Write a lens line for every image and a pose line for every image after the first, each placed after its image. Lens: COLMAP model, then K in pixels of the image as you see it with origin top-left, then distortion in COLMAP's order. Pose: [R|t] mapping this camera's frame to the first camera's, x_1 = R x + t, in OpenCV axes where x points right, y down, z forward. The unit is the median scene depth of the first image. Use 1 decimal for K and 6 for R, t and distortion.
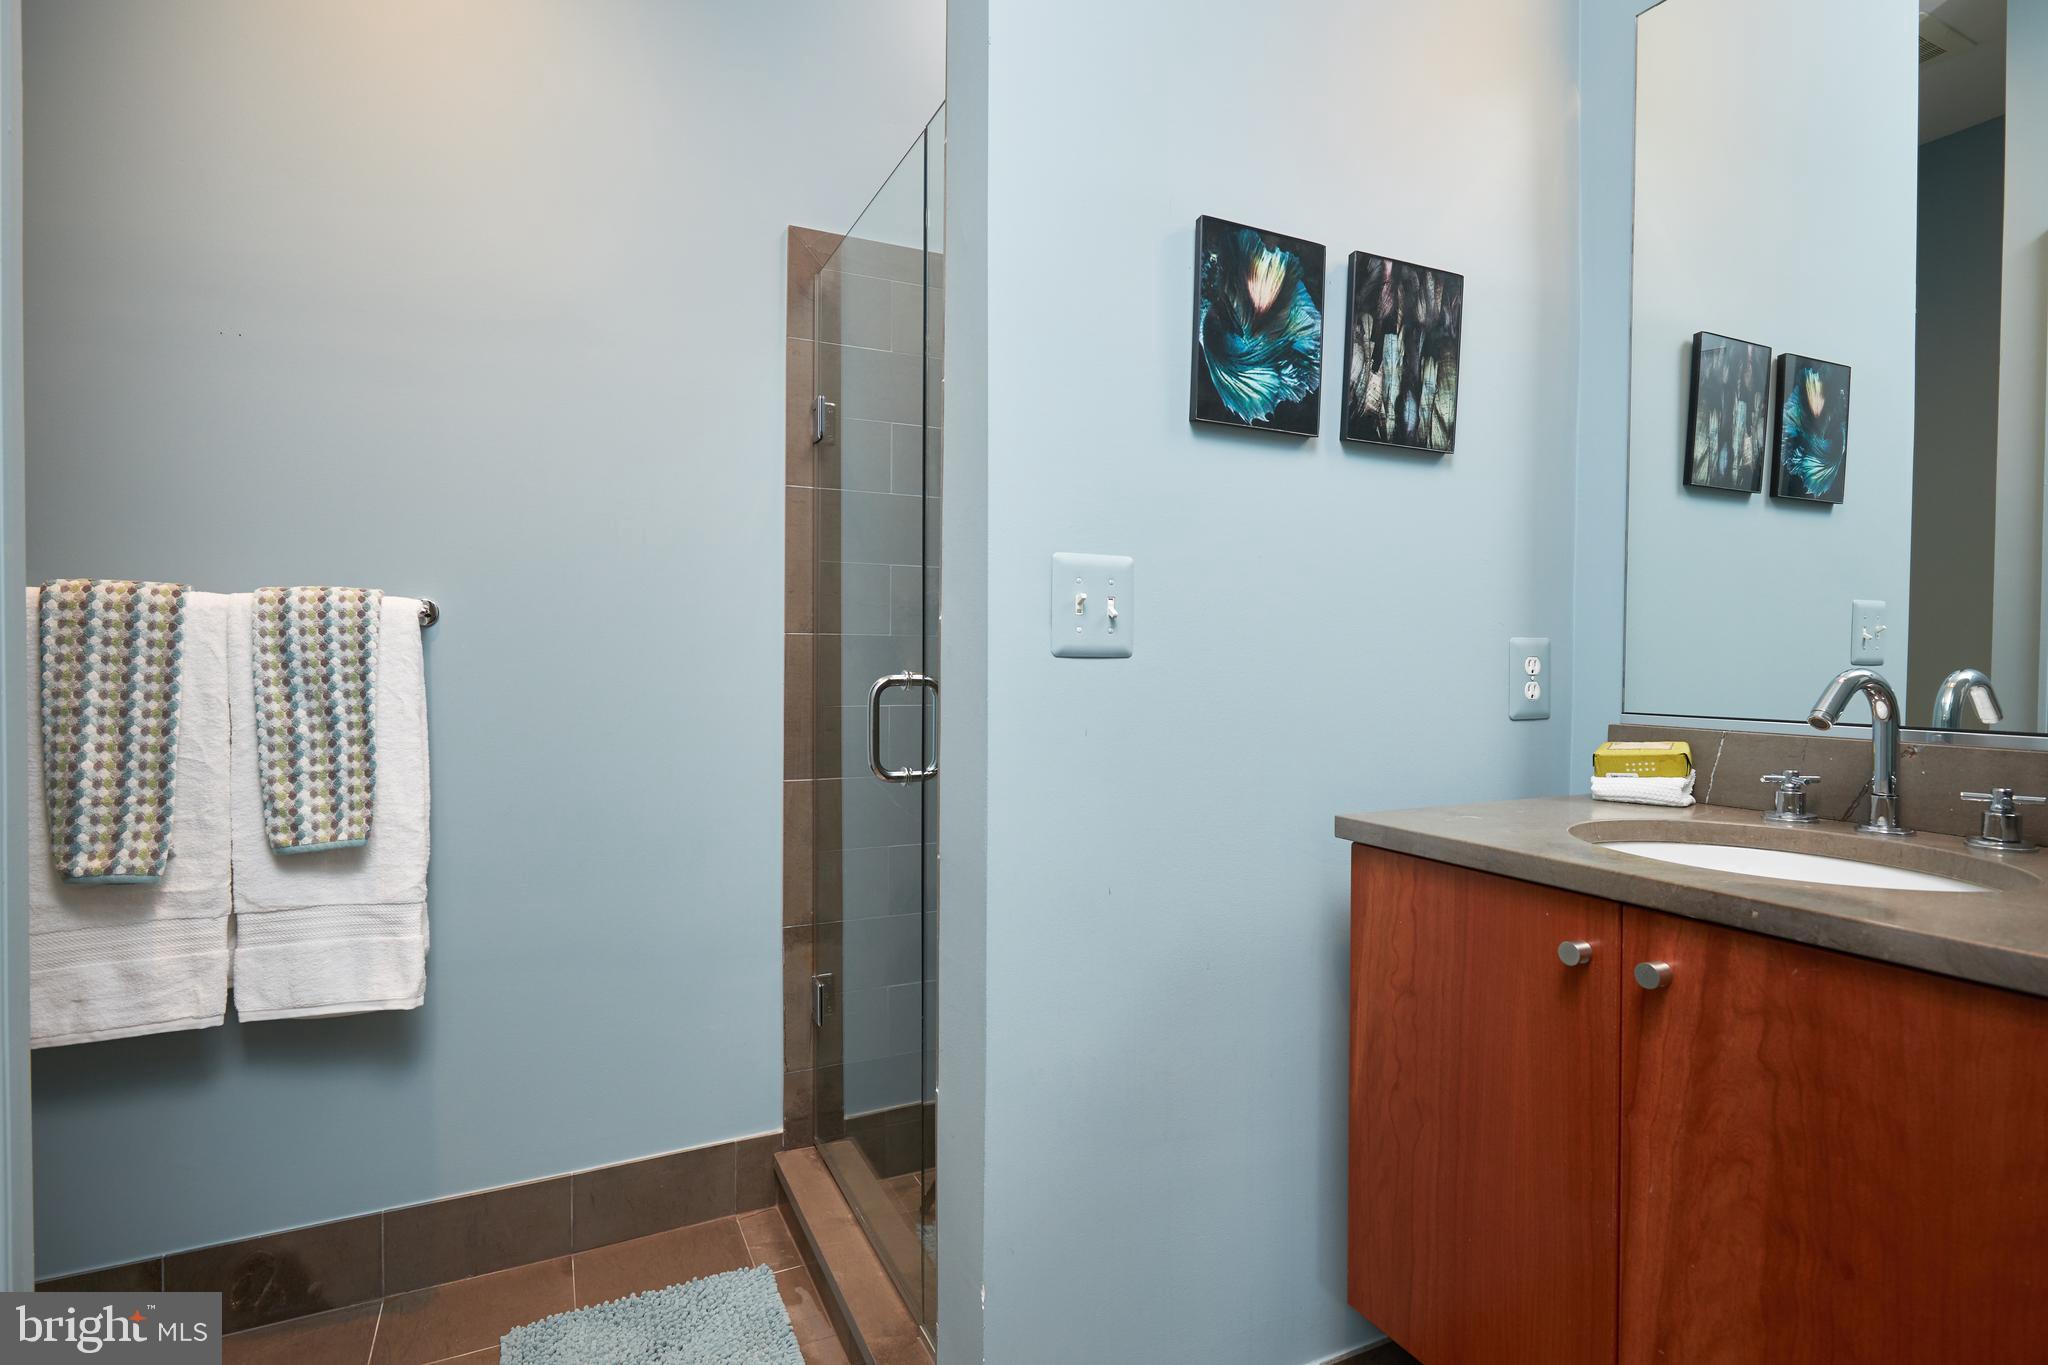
lens RADIAL K [[1013.2, 0, 1015.2], [0, 1013.2, 684.6], [0, 0, 1]] dist [0.002095, -0.000035]
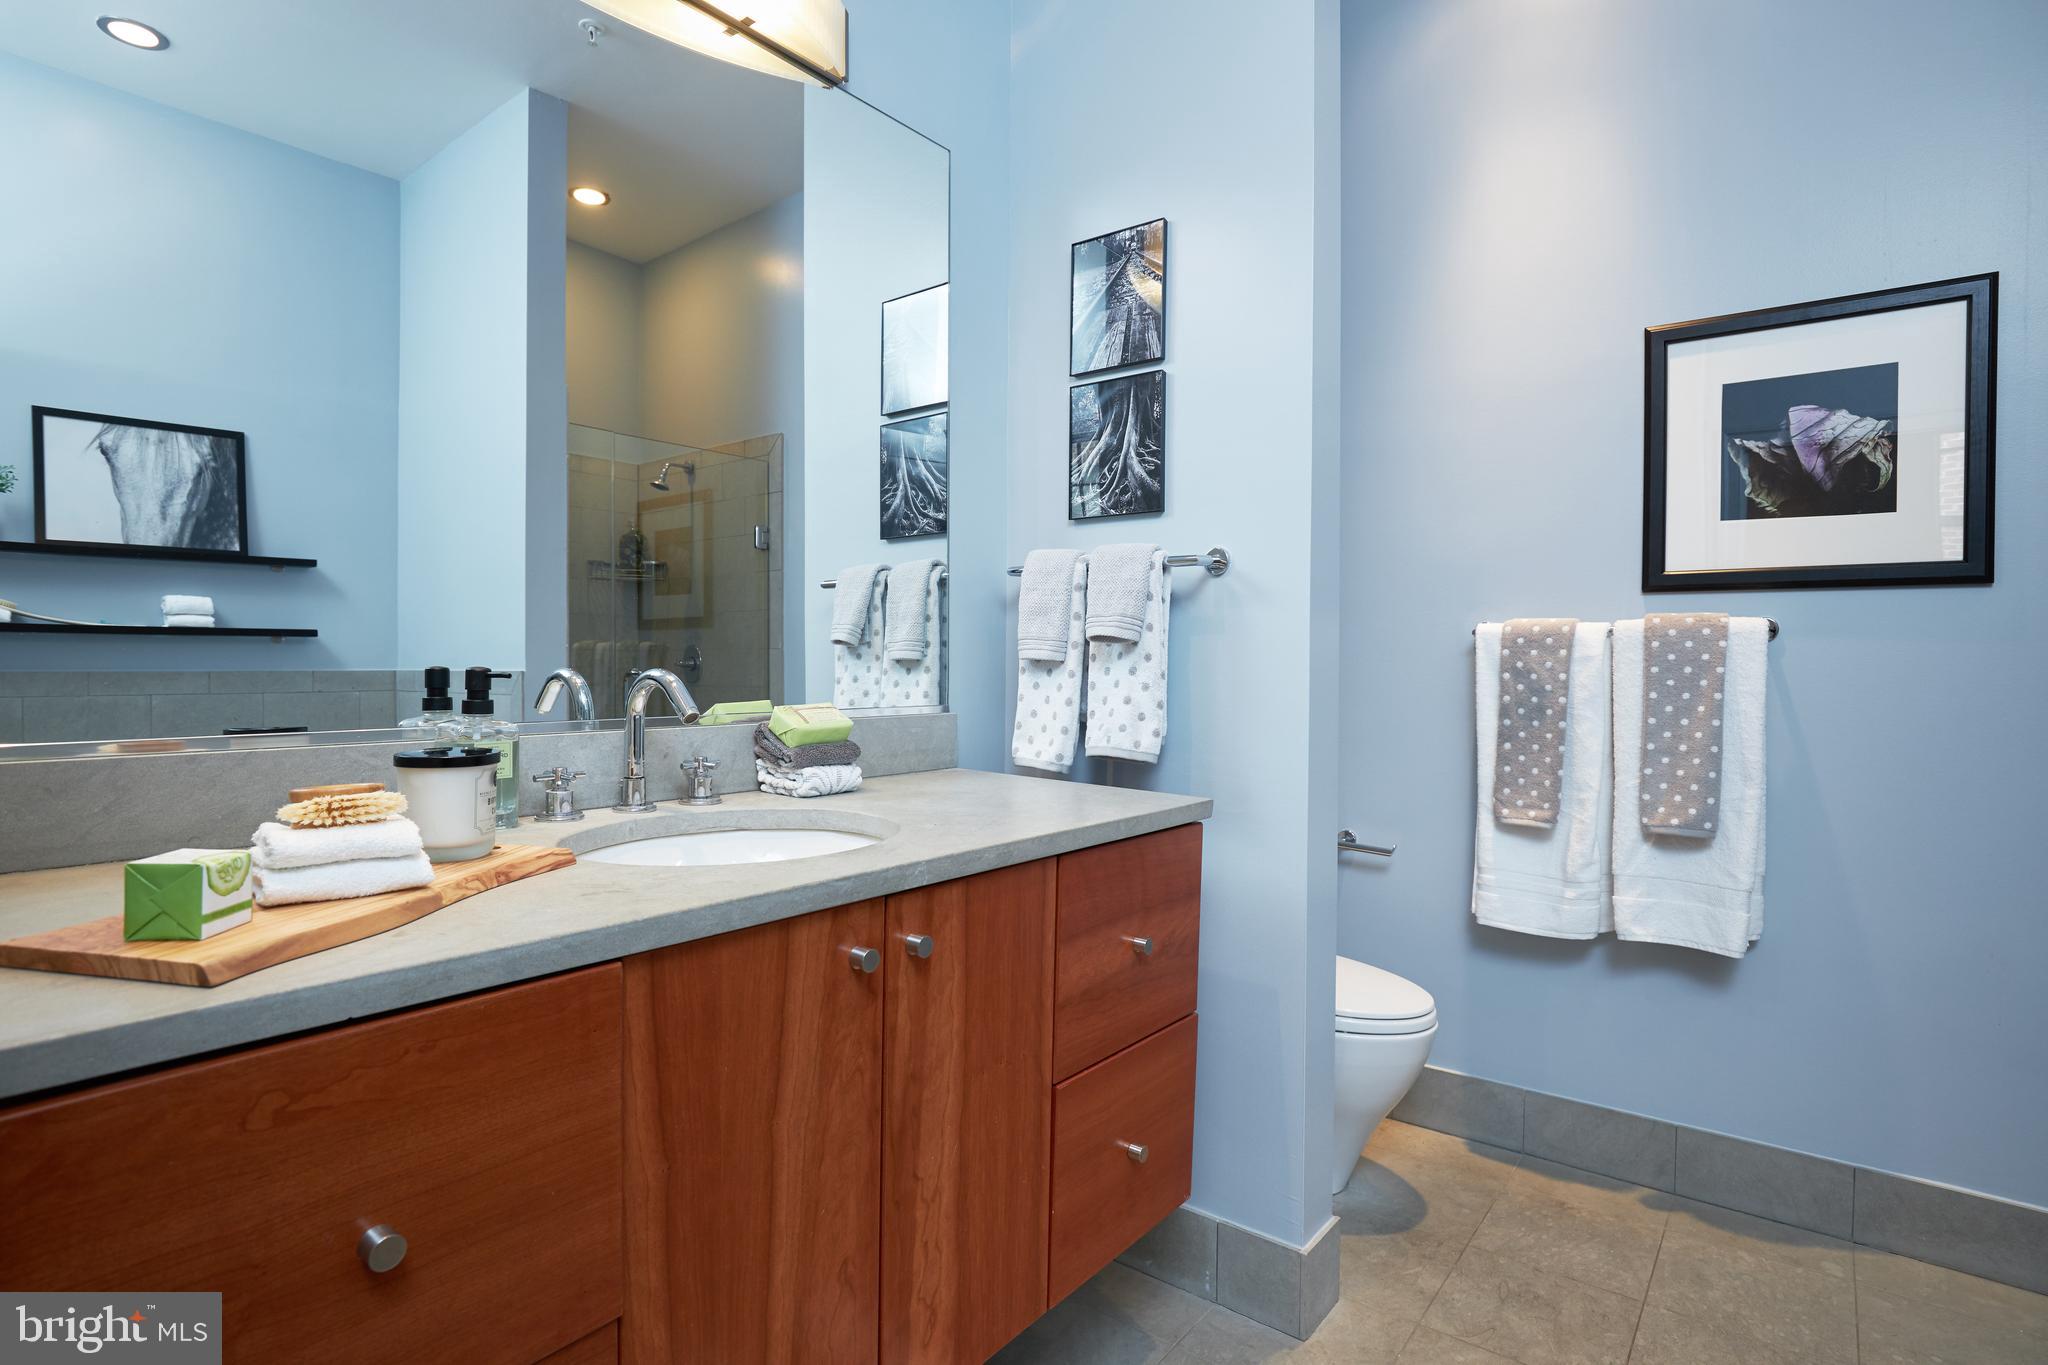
lens RADIAL K [[1058.0, 0, 1023.6], [0, 1058.0, 671.9], [0, 0, 1]] dist [-0.004147, -0.002430]
pose [[0.409955, 0.007595, -0.912074, 0.160538], [-0.029045, 0.999567, -0.004732, 0.009452], [0.911643, 0.028431, 0.409998, -0.253770]]
